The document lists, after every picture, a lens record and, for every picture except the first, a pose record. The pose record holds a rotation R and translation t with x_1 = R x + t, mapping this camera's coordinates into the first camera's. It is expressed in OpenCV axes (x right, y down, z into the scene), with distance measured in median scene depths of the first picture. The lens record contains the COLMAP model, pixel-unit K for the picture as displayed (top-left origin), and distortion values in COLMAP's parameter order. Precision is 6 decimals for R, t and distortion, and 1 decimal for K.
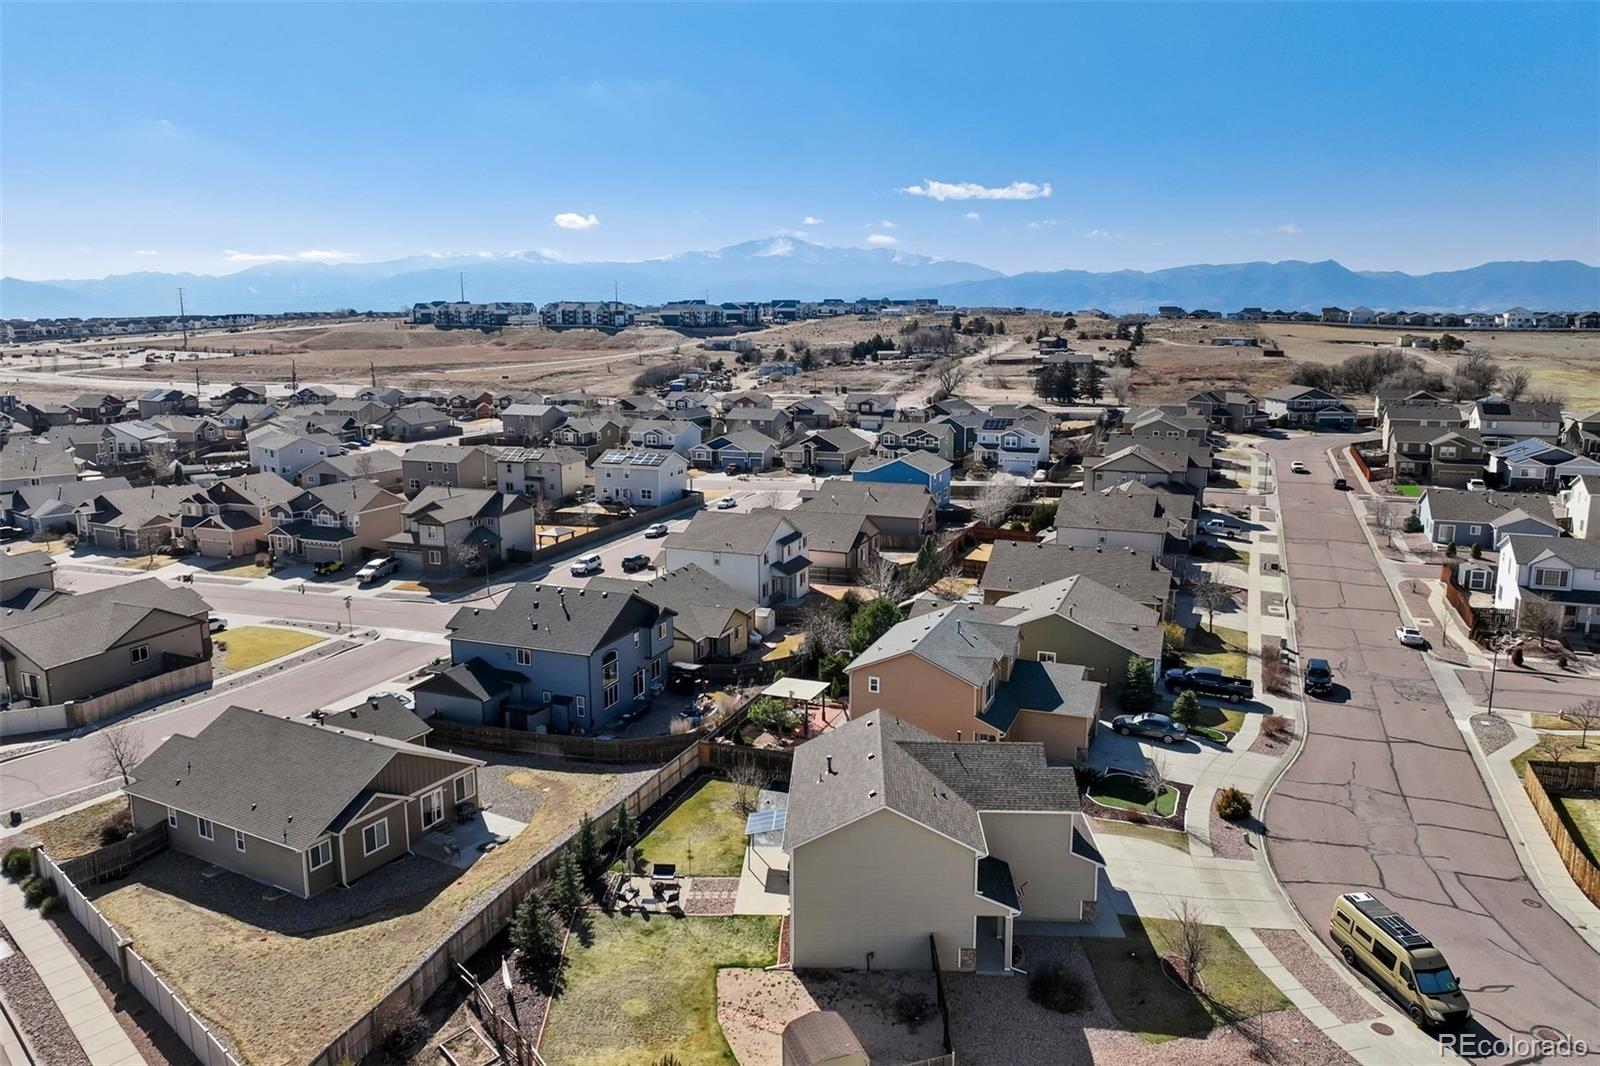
lens RADIAL K [[1127.6, 0, 800.0], [0, 1127.6, 533.0], [0, 0, 1]] dist [0.012442, 0.001578]
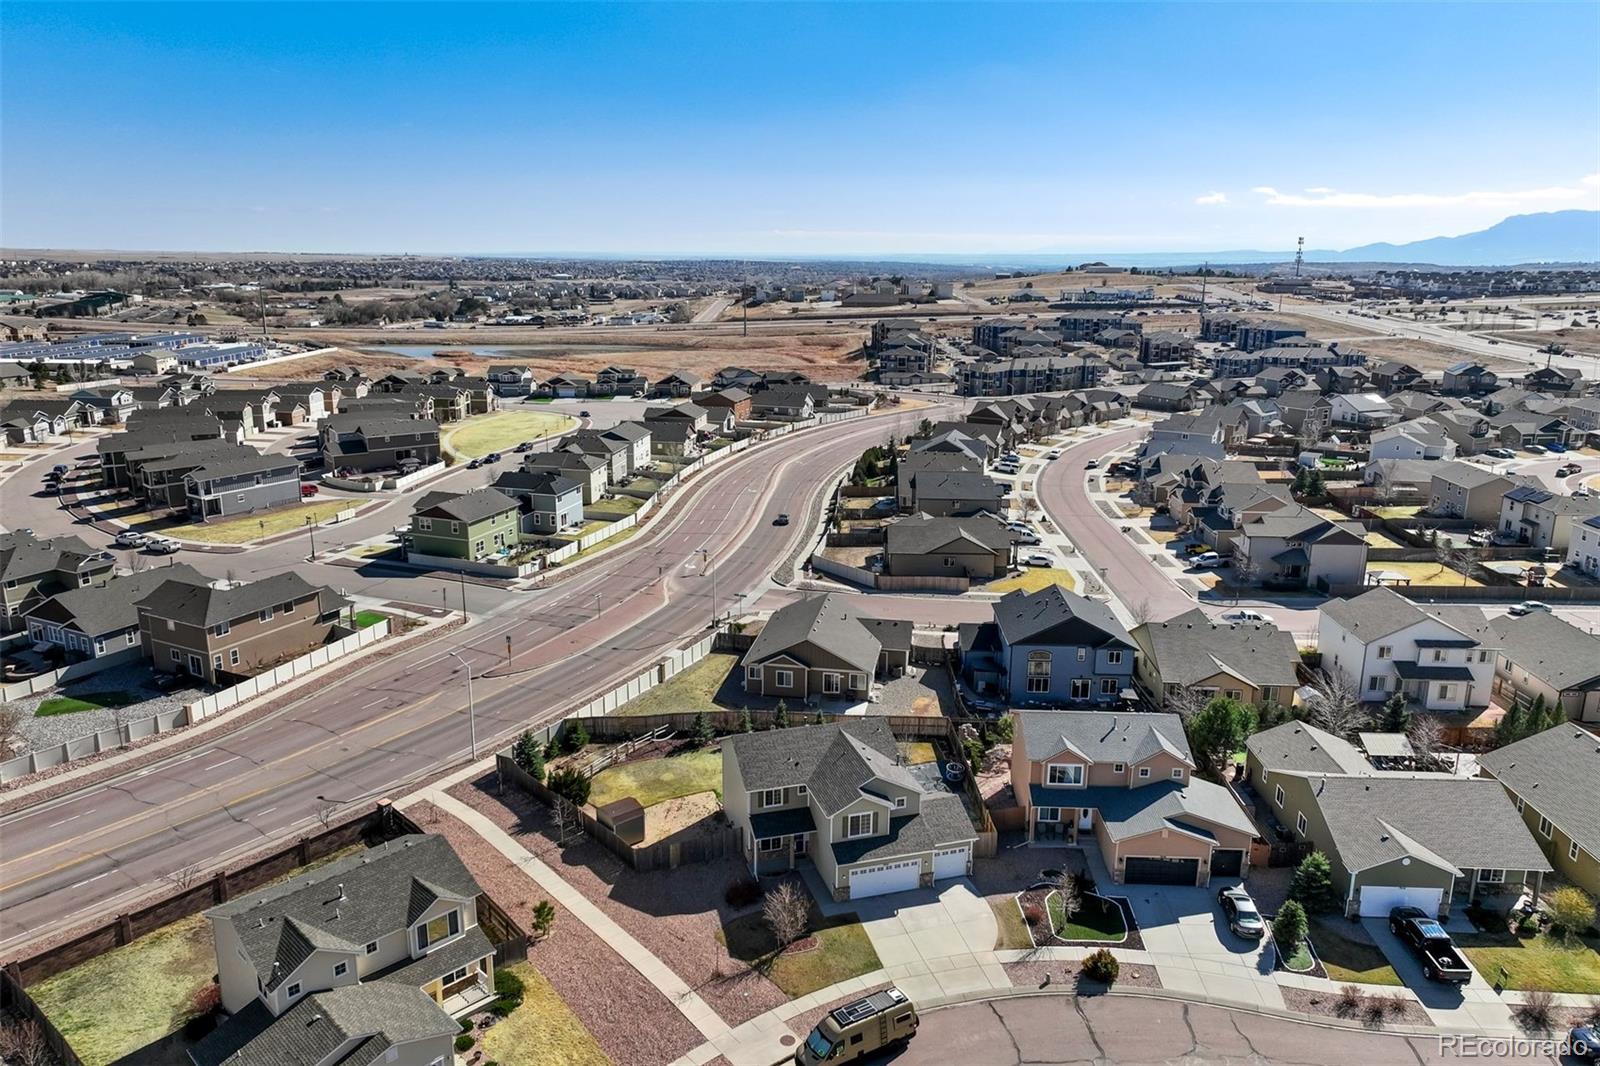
lens RADIAL K [[1127.6, 0, 800.0], [0, 1127.6, 533.0], [0, 0, 1]] dist [0.012442, 0.001578]
pose [[0.328911, 0.244125, -0.912261, 1.326319], [-0.191399, 0.963193, 0.188746, -0.323893], [0.924761, 0.112525, 0.363530, 0.392788]]
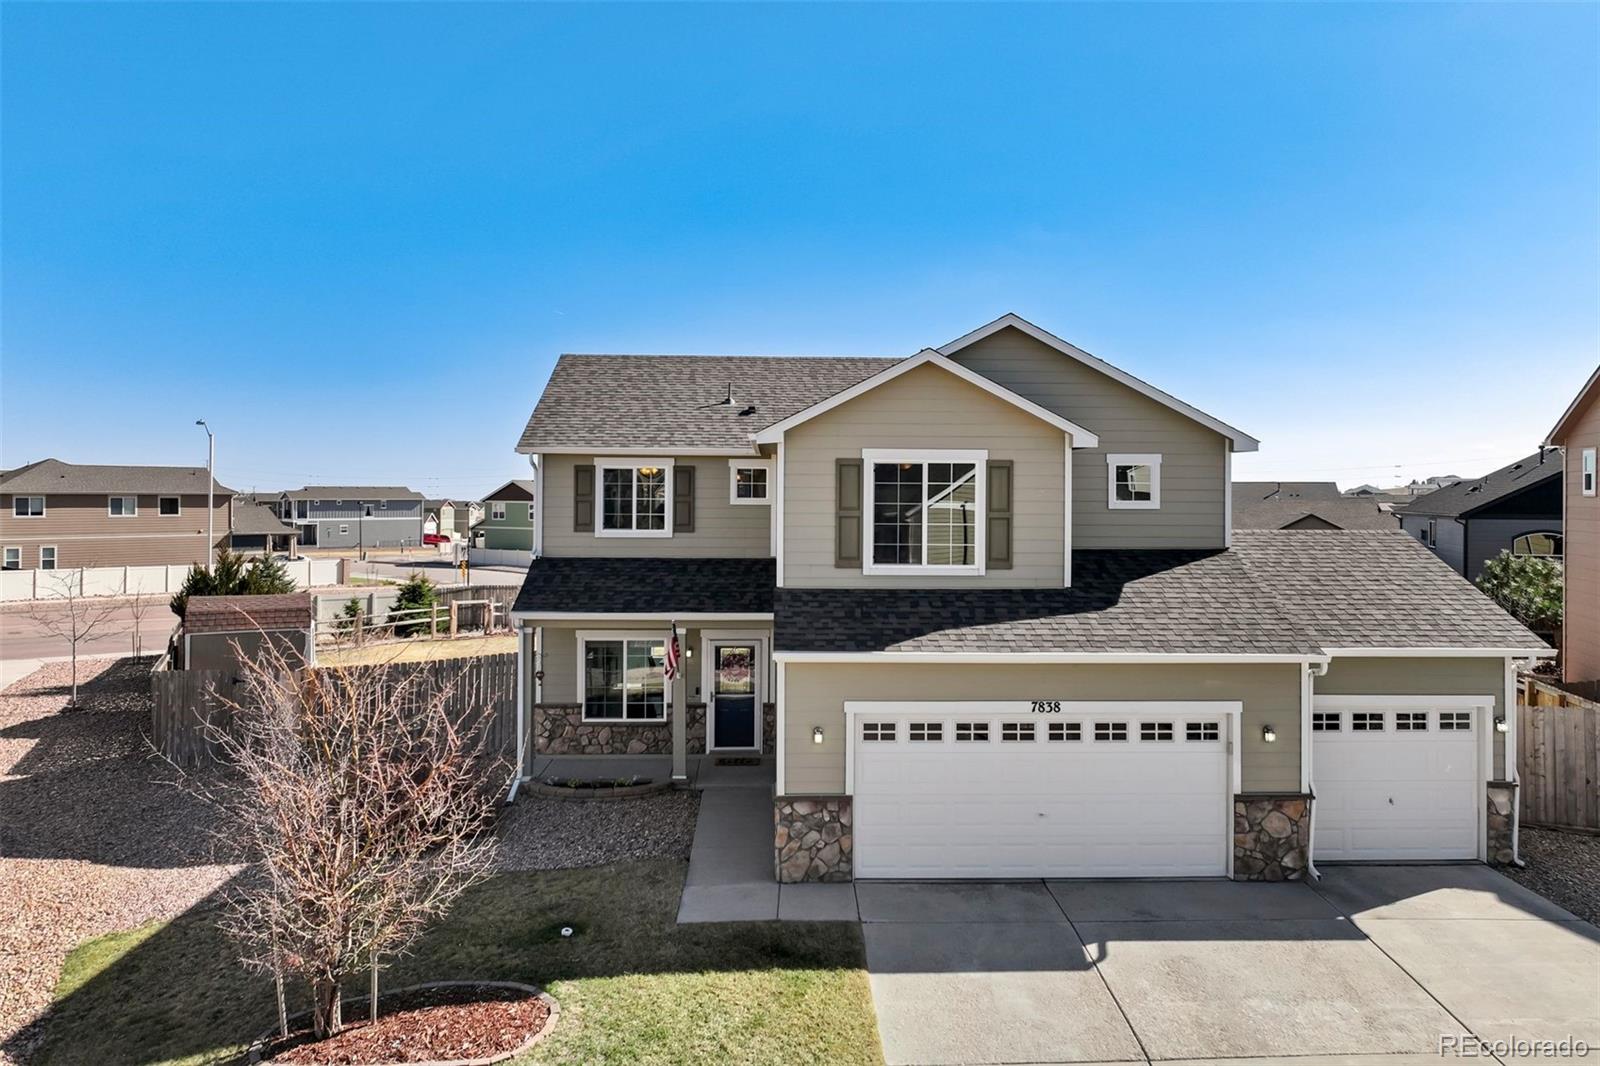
lens RADIAL K [[1088.7, 0, 800.0], [0, 1088.7, 533.0], [0, 0, 1]] dist [0.013852, 0.002348]
pose [[0.063401, 0.018368, -0.997819, 0.493795], [-0.195119, 0.980763, 0.005656, 0.250444], [0.978728, 0.194335, 0.065765, 0.930202]]
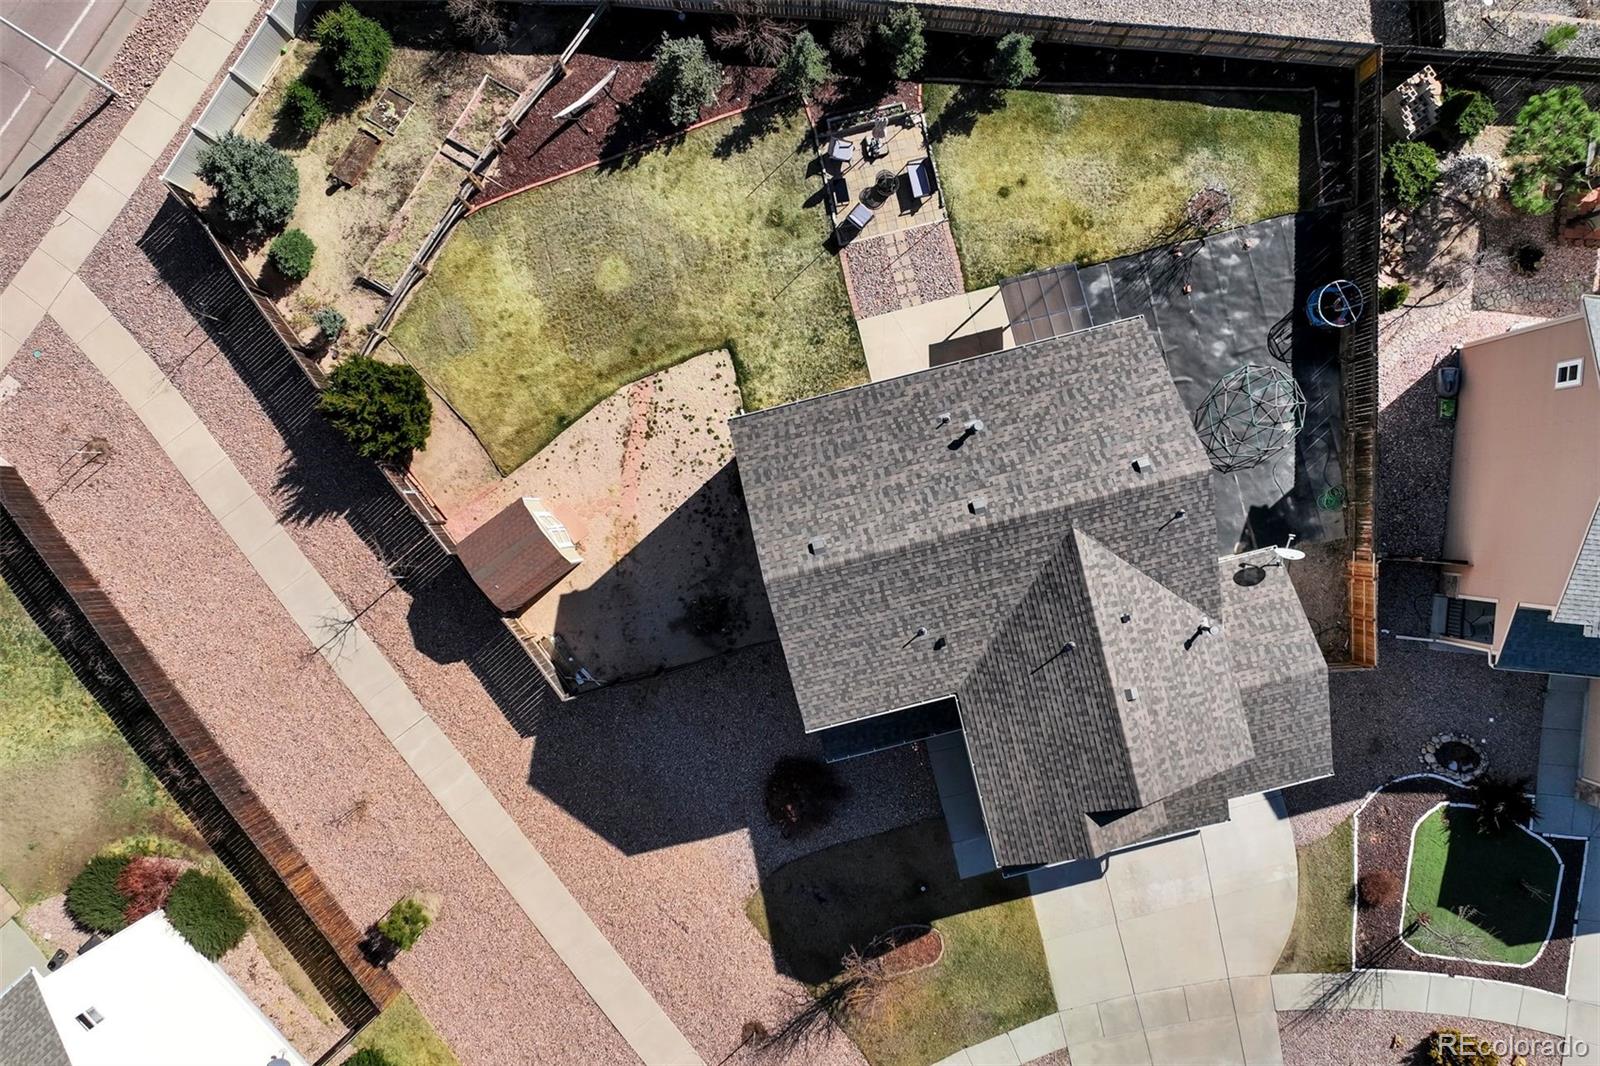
lens RADIAL K [[1127.6, 0, 800.0], [0, 1127.6, 533.0], [0, 0, 1]] dist [0.012442, 0.001578]
pose [[0.284287, 0.958735, -0.002777, 0.052744], [-0.182059, 0.056828, 0.981644, -0.300789], [0.941295, -0.278563, 0.190702, 0.779441]]
